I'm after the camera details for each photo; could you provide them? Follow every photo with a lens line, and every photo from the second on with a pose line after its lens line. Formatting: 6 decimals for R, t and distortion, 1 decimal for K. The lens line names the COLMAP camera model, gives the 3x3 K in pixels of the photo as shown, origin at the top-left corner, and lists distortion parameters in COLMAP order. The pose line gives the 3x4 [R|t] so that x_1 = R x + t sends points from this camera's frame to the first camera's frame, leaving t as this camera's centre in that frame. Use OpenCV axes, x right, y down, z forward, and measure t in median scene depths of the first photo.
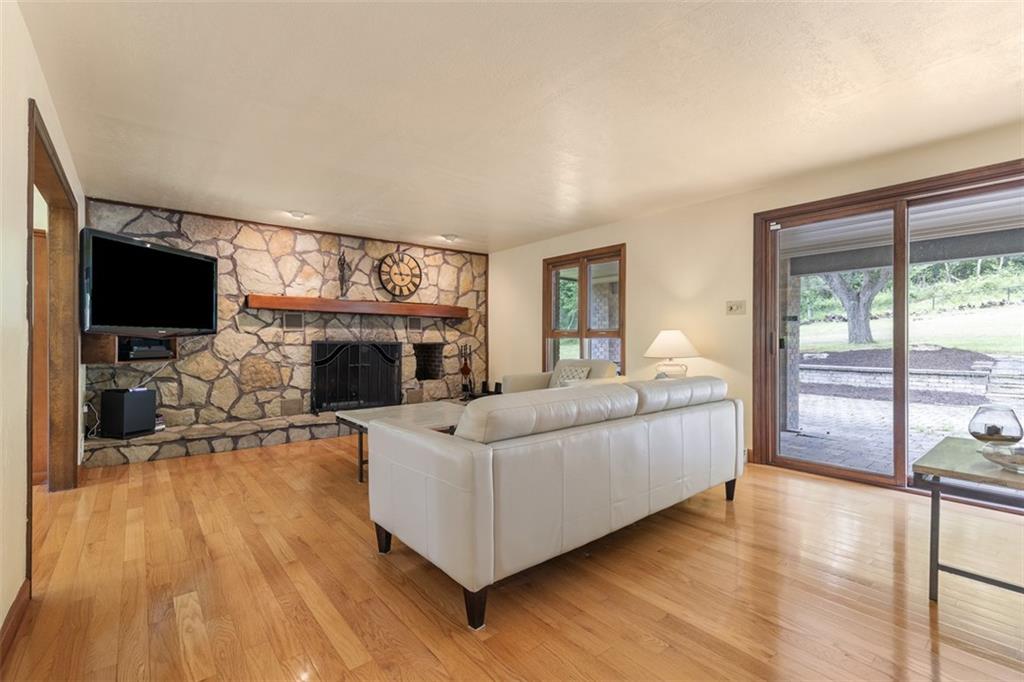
lens RADIAL K [[458.5, 0, 512.2], [0, 458.5, 341.1], [0, 0, 1]] dist [-0.003285, 0.000253]
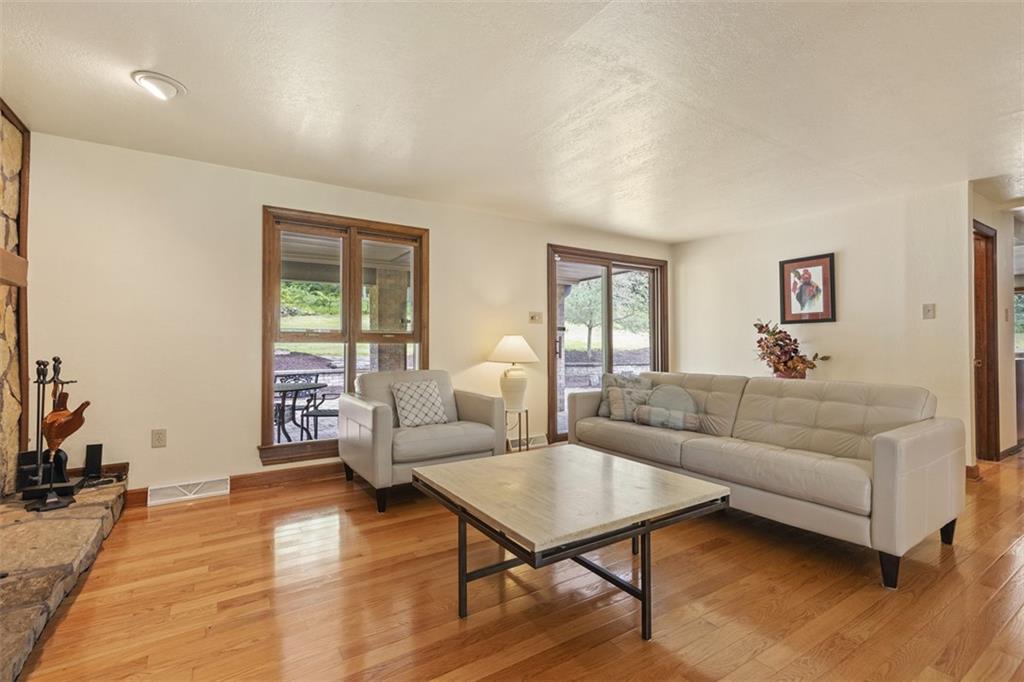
lens RADIAL K [[458.5, 0, 511.4], [0, 458.5, 341.3], [0, 0, 1]] dist [-0.003285, 0.000253]
pose [[0.123927, 0.009963, 0.992241, -3.113274], [0.001542, 0.999946, -0.010233, -0.002628], [-0.992290, 0.002798, 0.123905, 4.131317]]
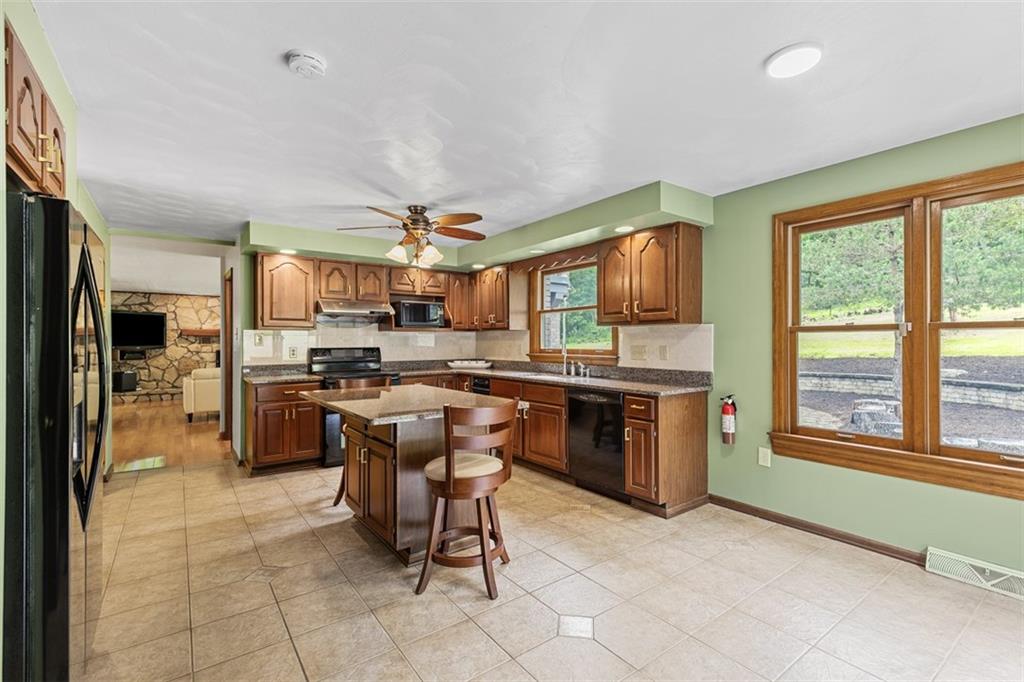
lens RADIAL K [[458.5, 0, 512.0], [0, 458.5, 342.1], [0, 0, 1]] dist [-0.003285, 0.000253]
pose [[0.998114, -0.006616, -0.061025, 1.081456], [0.006319, 0.999967, -0.005048, -0.020516], [0.061057, 0.004652, 0.998123, -1.027483]]
